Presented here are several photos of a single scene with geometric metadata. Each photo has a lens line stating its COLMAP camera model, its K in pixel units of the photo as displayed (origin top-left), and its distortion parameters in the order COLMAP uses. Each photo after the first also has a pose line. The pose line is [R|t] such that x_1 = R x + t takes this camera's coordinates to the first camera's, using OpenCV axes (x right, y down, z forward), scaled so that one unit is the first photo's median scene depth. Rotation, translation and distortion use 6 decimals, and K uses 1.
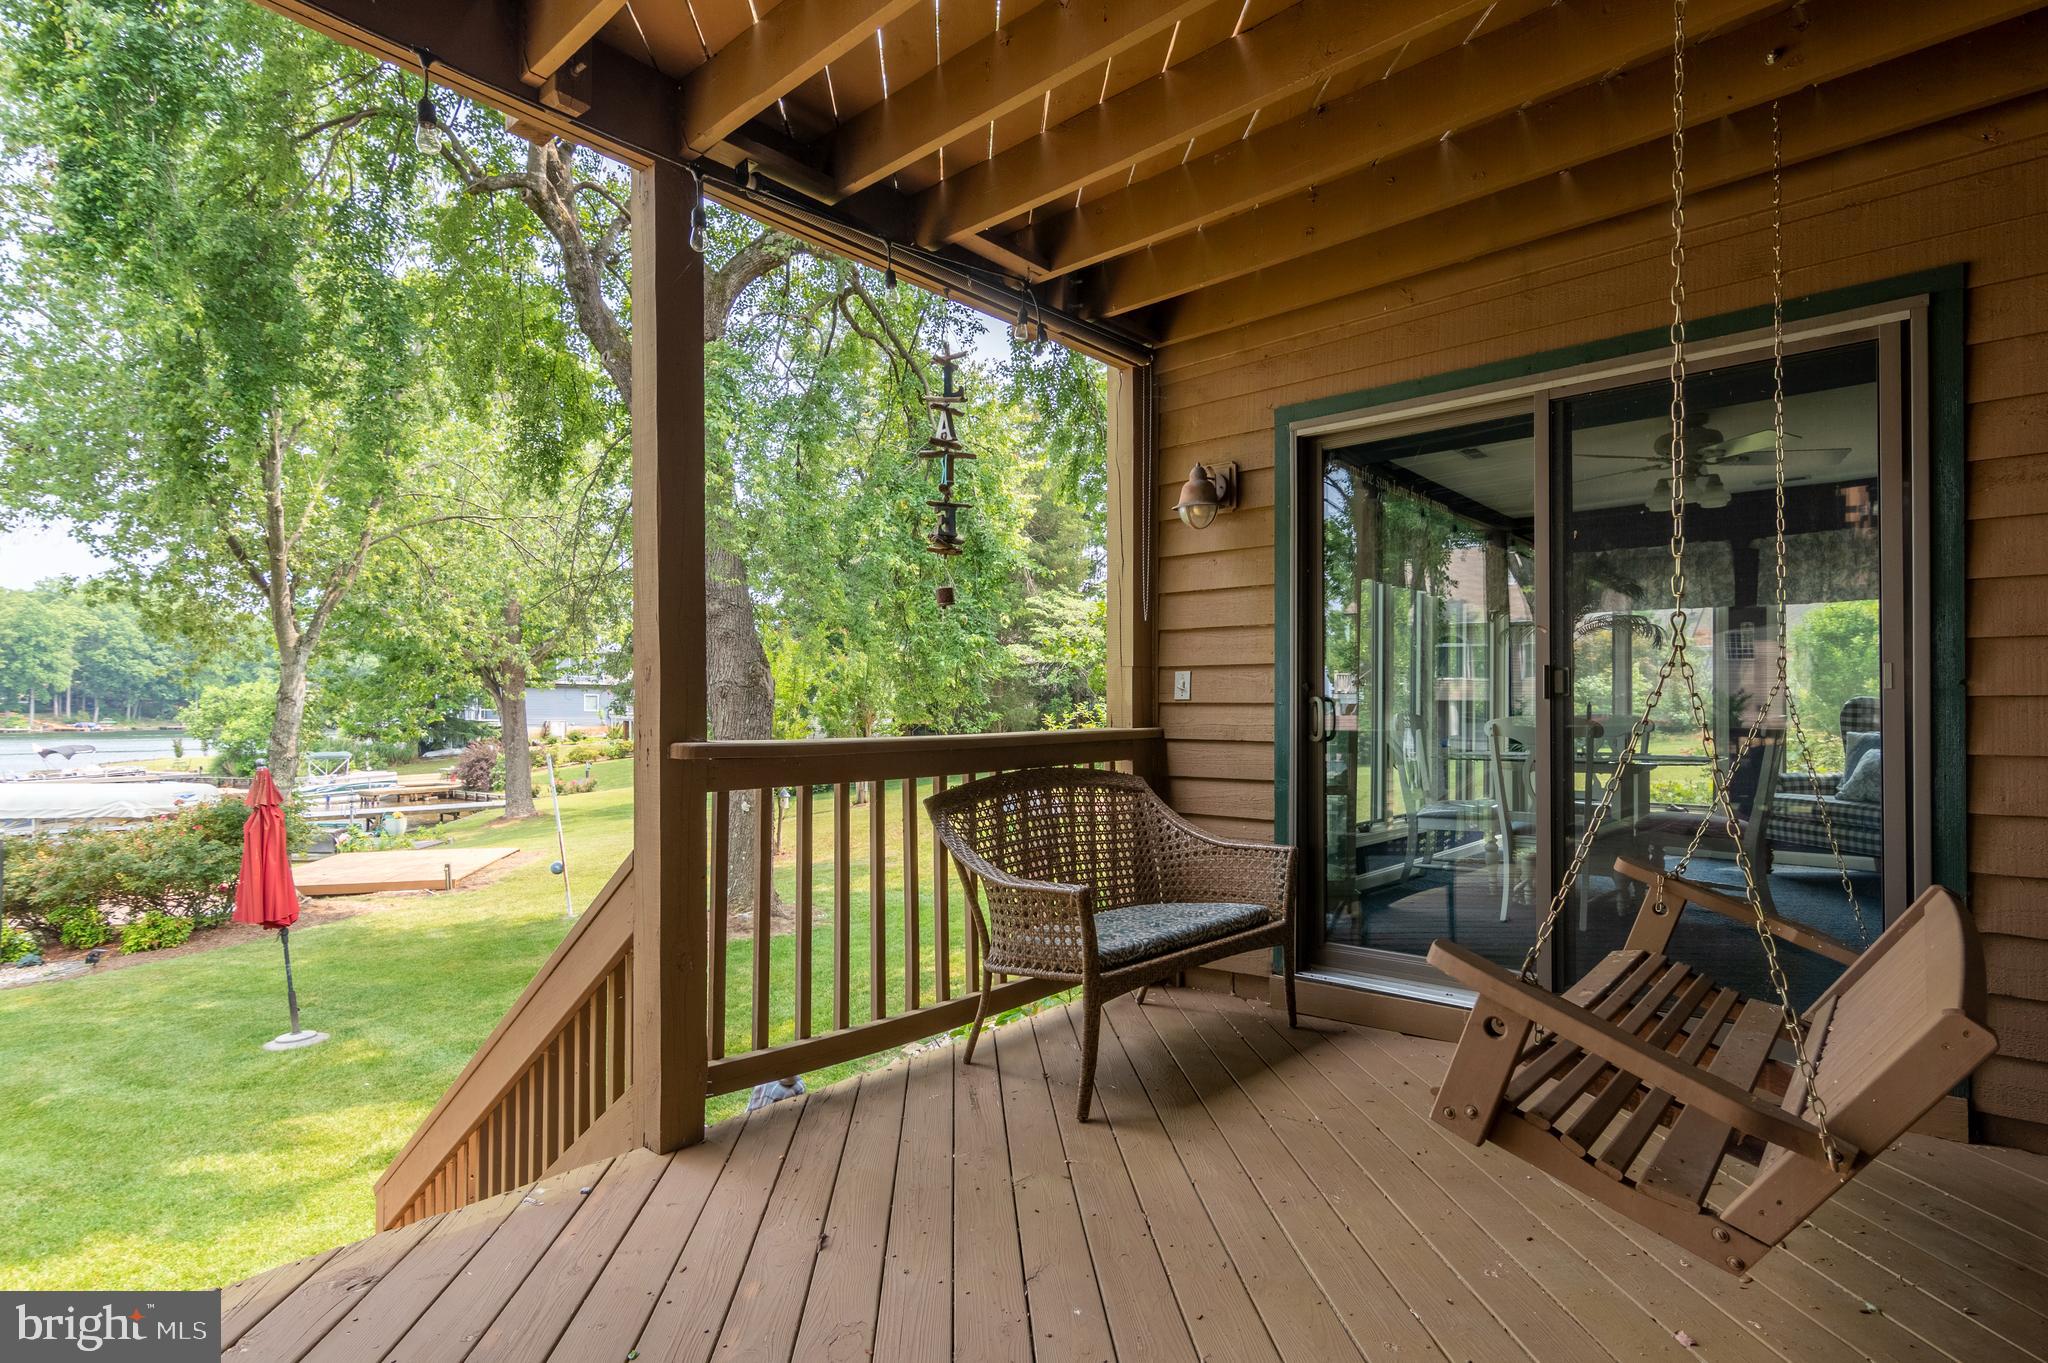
lens RADIAL K [[1031.2, 0, 1021.9], [0, 1031.2, 716.0], [0, 0, 1]] dist [0.002424, 0.000755]
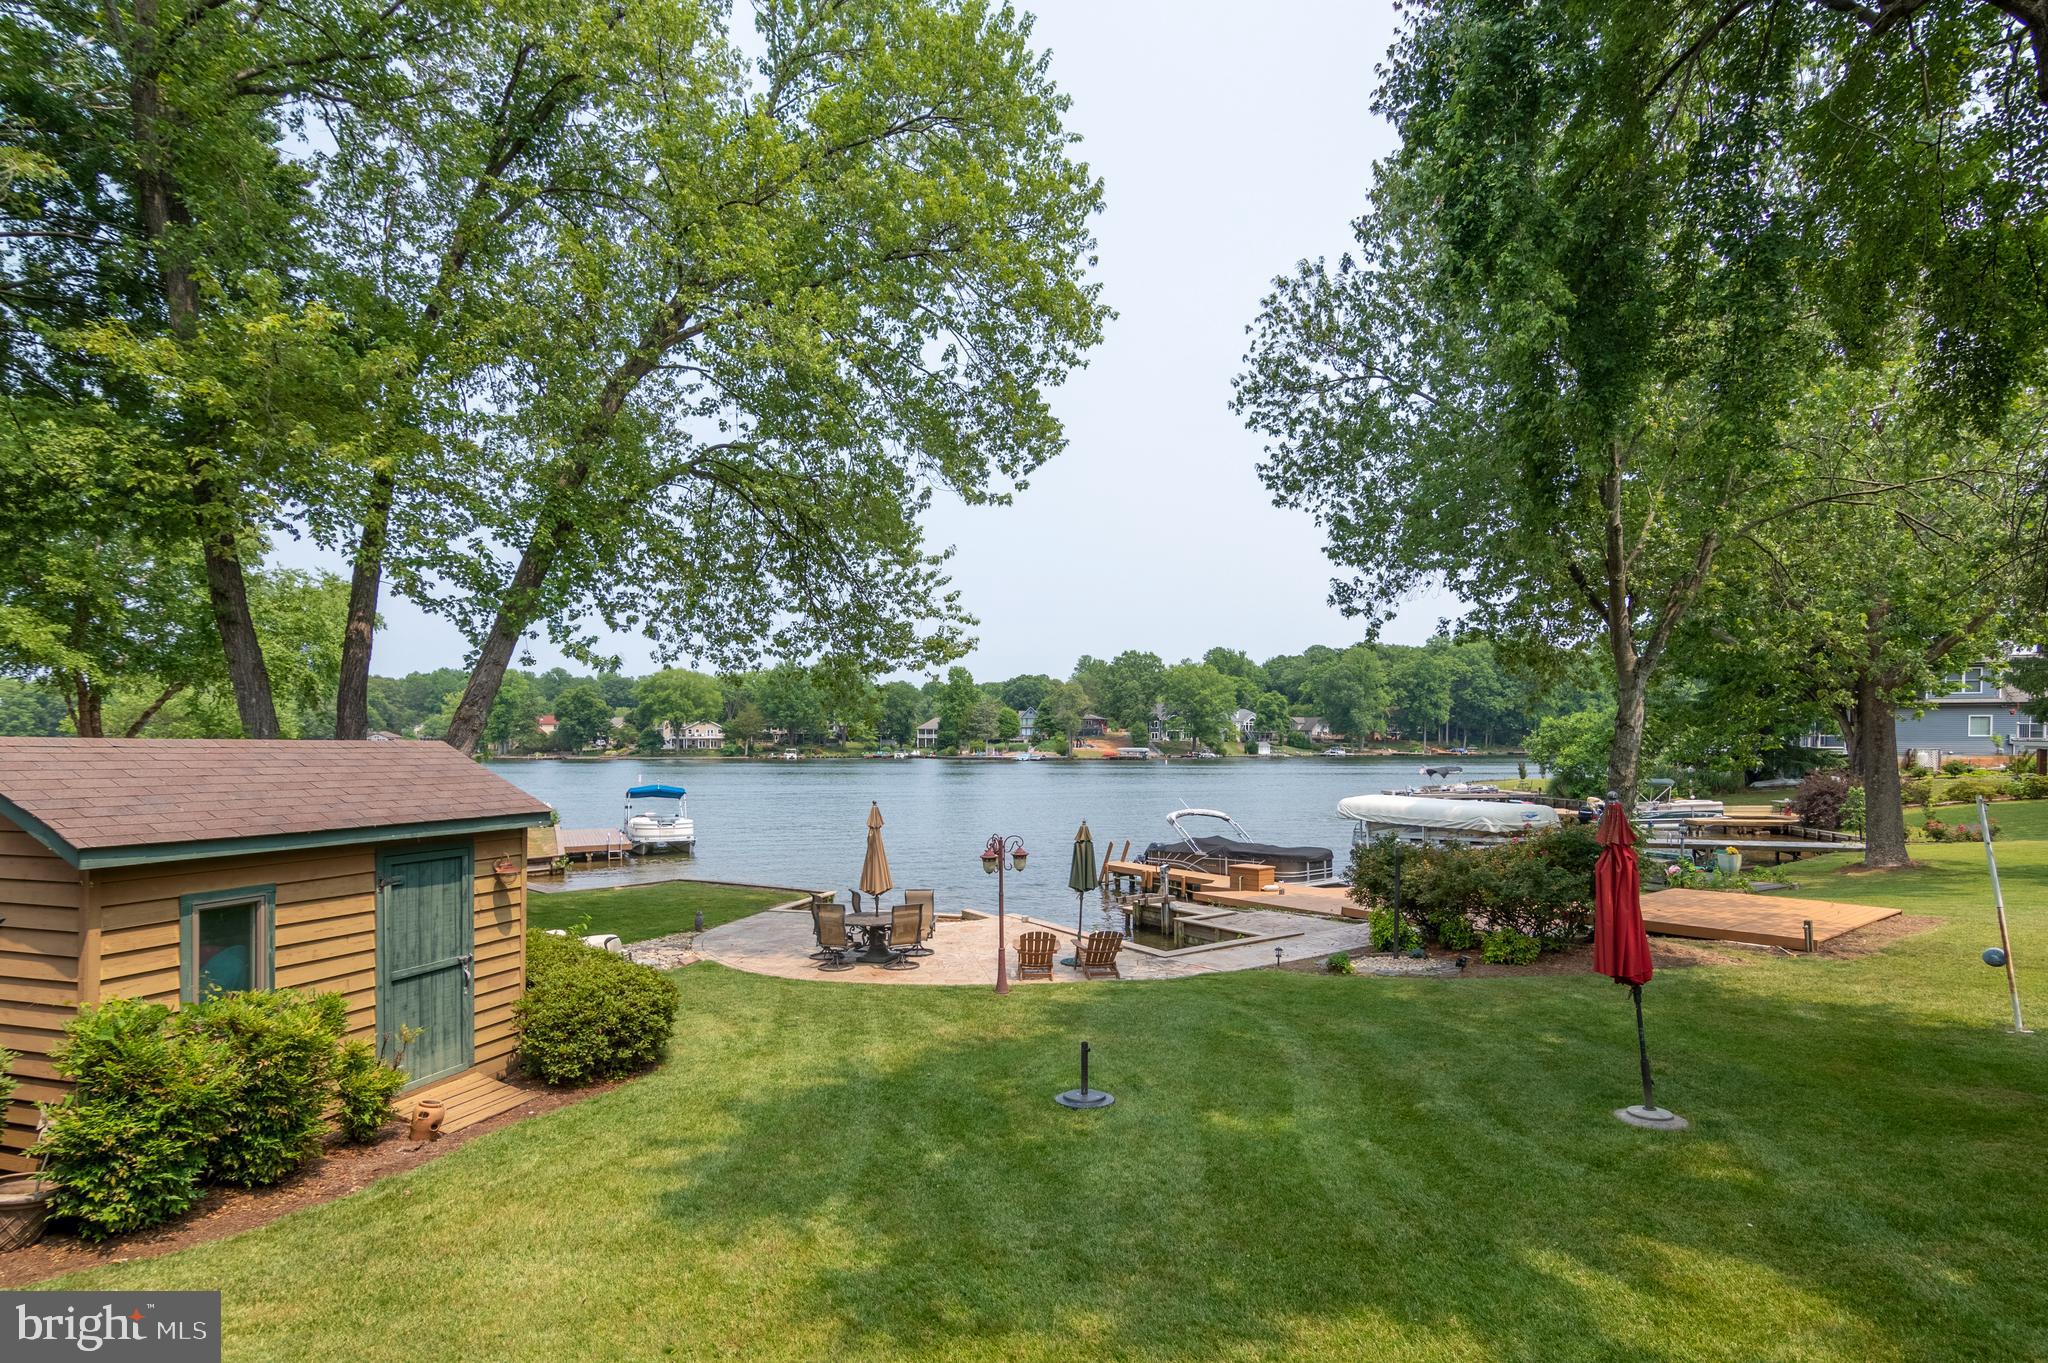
lens RADIAL K [[994.2, 0, 1018.5], [0, 994.2, 744.2], [0, 0, 1]] dist [0.002288, 0.000527]
pose [[0.406356, -0.000083, -0.913715, -0.070088], [0.001376, 0.999999, 0.000521, -0.000234], [0.913714, -0.001469, 0.406355, 0.080022]]
